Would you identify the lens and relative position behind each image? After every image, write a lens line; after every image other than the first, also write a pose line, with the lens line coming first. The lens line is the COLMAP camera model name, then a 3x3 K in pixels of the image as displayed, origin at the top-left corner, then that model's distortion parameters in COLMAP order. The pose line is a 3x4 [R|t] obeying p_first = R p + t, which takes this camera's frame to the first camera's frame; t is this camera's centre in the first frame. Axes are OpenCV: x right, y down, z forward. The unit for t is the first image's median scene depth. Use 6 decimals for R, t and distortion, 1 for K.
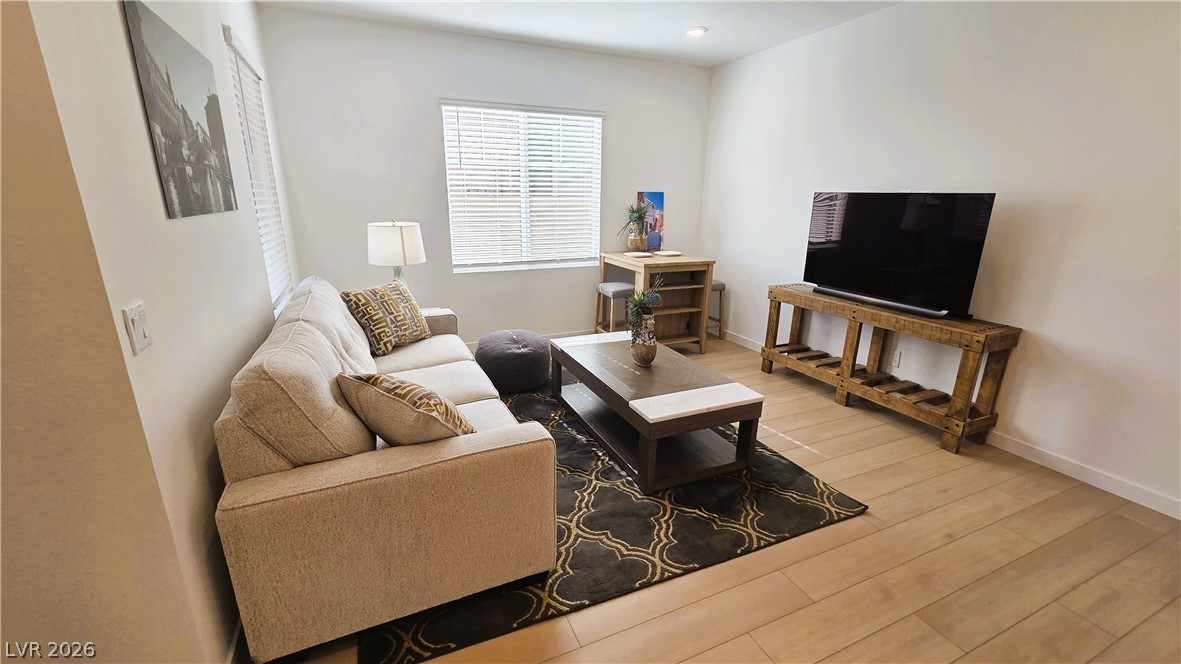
lens RADIAL K [[482.6, 0, 585.5], [0, 482.6, 338.4], [0, 0, 1]] dist [0.003777, 0.000275]
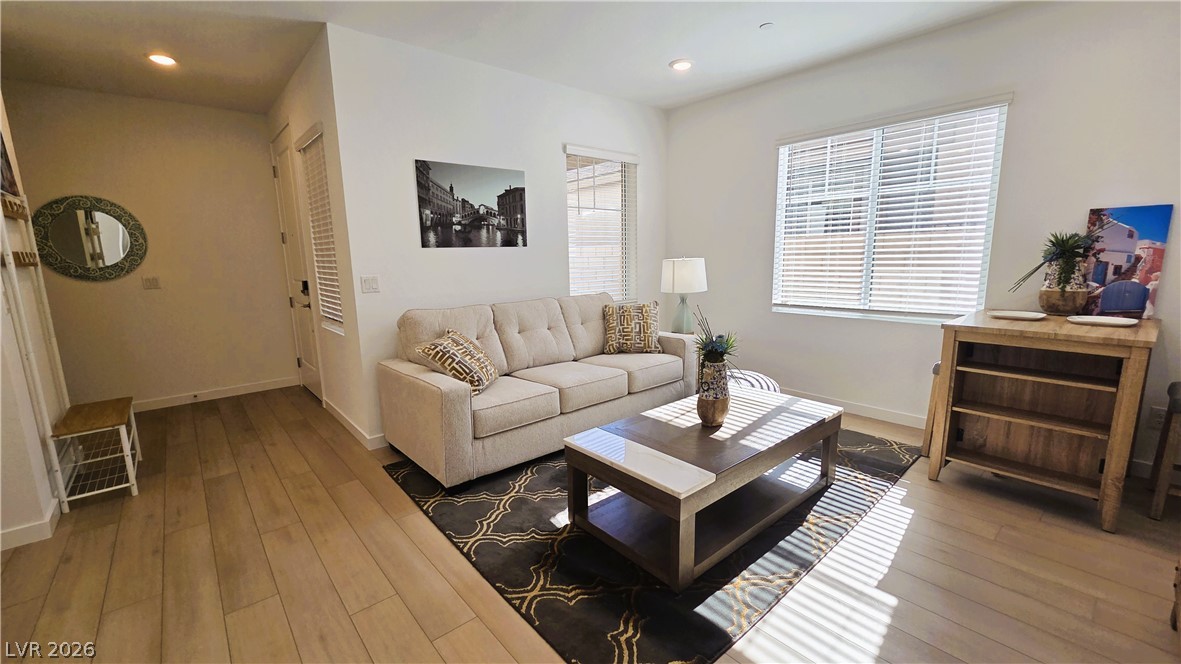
lens RADIAL K [[482.6, 0, 580.3], [0, 482.6, 337.1], [0, 0, 1]] dist [0.003777, 0.000275]
pose [[0.278001, 0.149304, -0.948907, 0.527843], [-0.249982, 0.965054, 0.078607, -0.062452], [0.927483, 0.215357, 0.305610, 0.336531]]
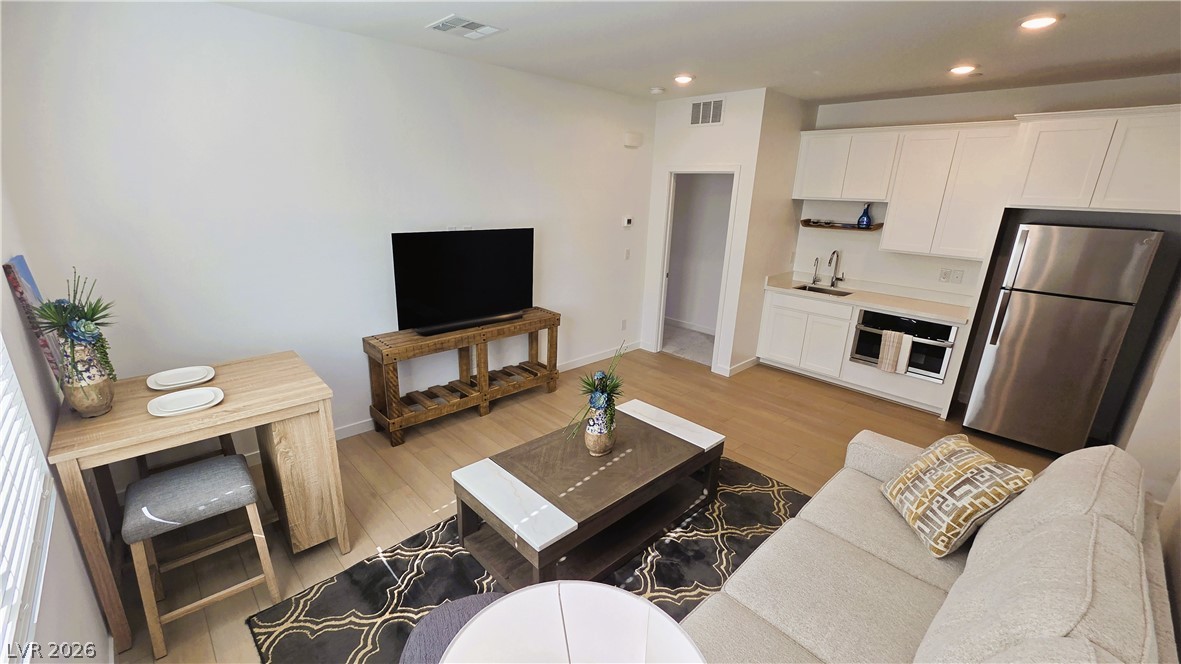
lens RADIAL K [[482.6, 0, 589.5], [0, 482.6, 336.3], [0, 0, 1]] dist [0.003777, 0.000275]
pose [[-0.339965, -0.290711, 0.894377, -0.622950], [0.233261, 0.895238, 0.379656, -0.487102], [-0.911051, 0.337693, -0.236538, 1.193344]]
